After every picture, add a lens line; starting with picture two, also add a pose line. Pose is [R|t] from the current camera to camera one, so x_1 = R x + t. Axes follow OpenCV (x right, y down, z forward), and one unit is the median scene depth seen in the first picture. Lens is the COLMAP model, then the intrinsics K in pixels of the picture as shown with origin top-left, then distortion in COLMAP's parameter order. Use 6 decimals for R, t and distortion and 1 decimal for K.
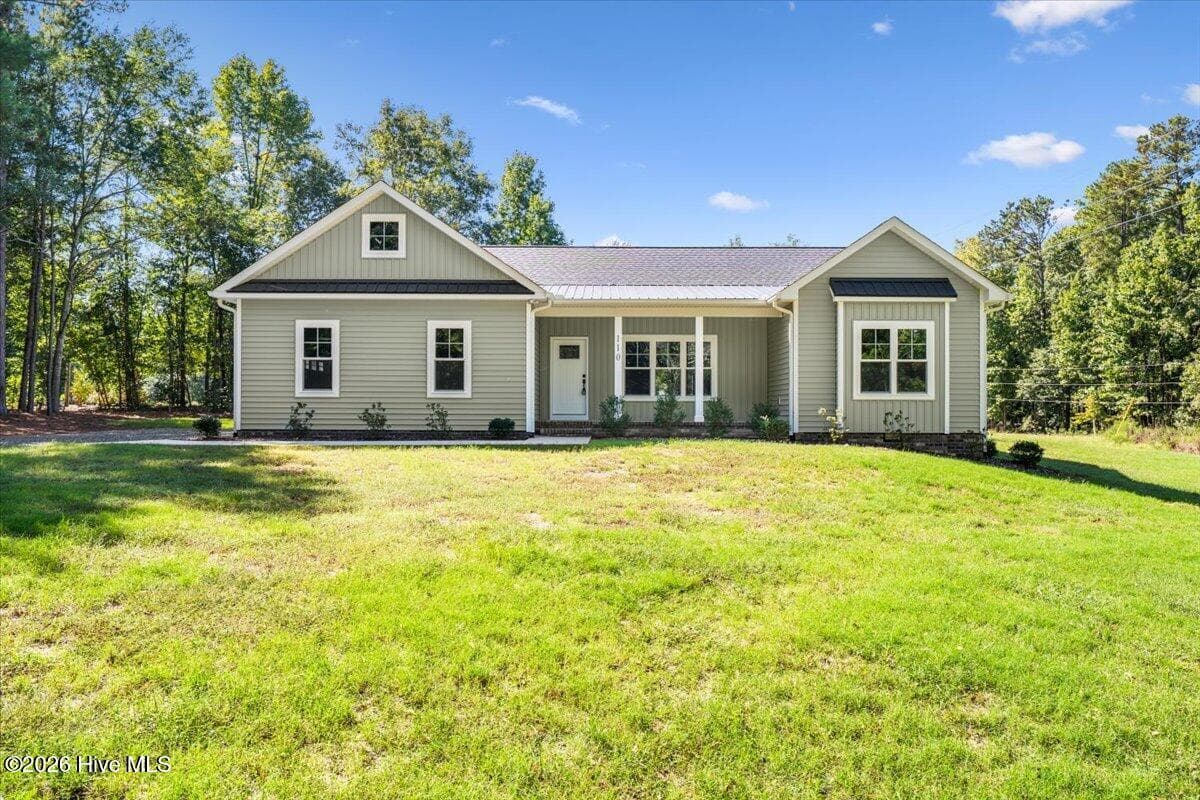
lens RADIAL K [[814.6, 0, 589.1], [0, 814.6, 392.1], [0, 0, 1]] dist [0.001688, 0.001536]
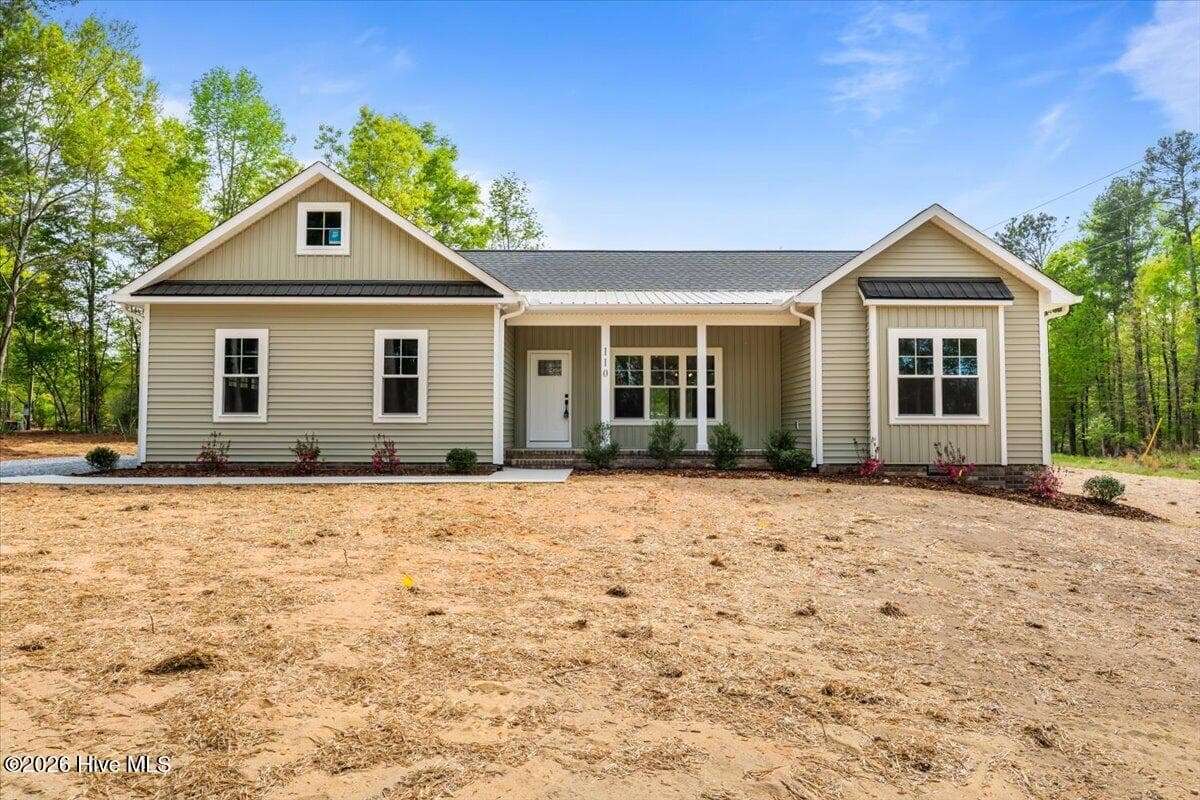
lens RADIAL K [[813.3, 0, 592.7], [0, 813.3, 377.9], [0, 0, 1]] dist [0.001995, 0.000769]
pose [[0.999977, -0.001970, 0.006565, 0.017834], [0.002244, 0.999111, -0.042108, -0.003198], [-0.006476, 0.042121, 0.999092, 0.169666]]
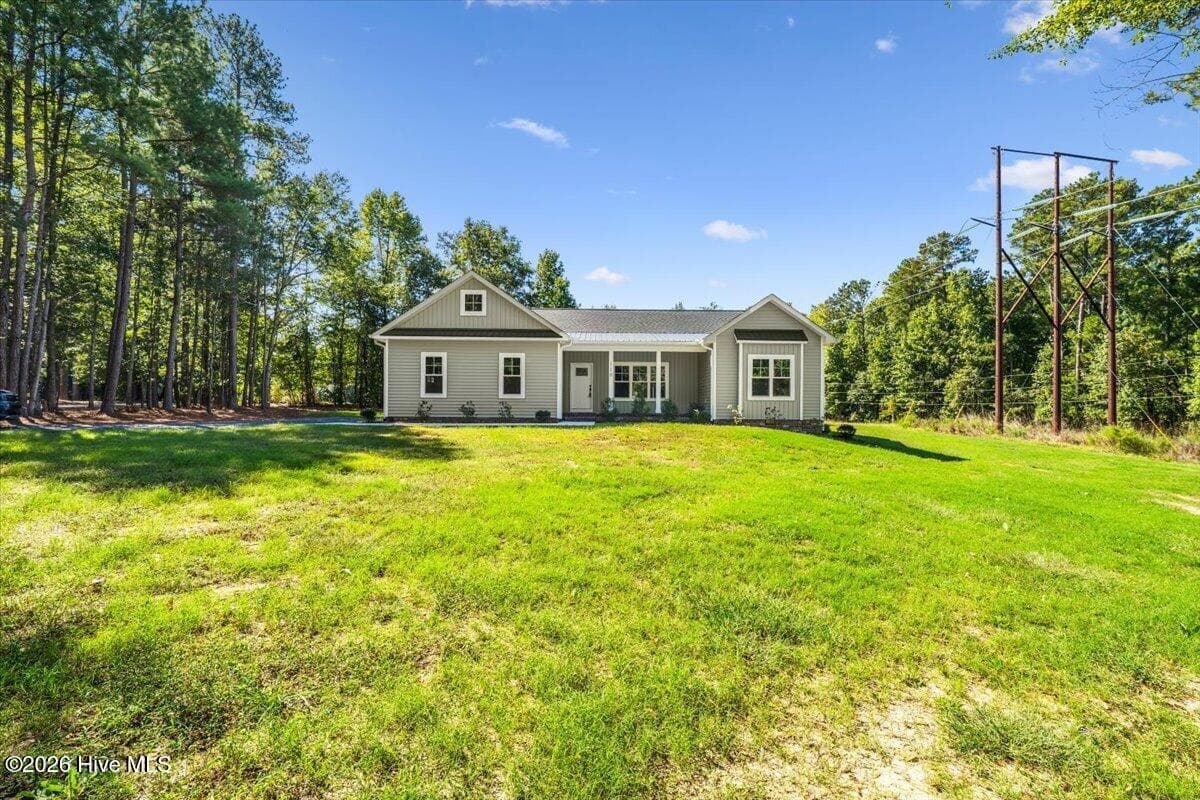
lens RADIAL K [[503.3, 0, 600.0], [0, 503.3, 400.0], [0, 0, 1]] dist [0.000953, 0.000277]
pose [[0.999715, 0.003138, 0.023674, -0.012438], [-0.003266, 0.999980, 0.005352, 0.004007], [-0.023657, -0.005428, 0.999705, -0.053382]]
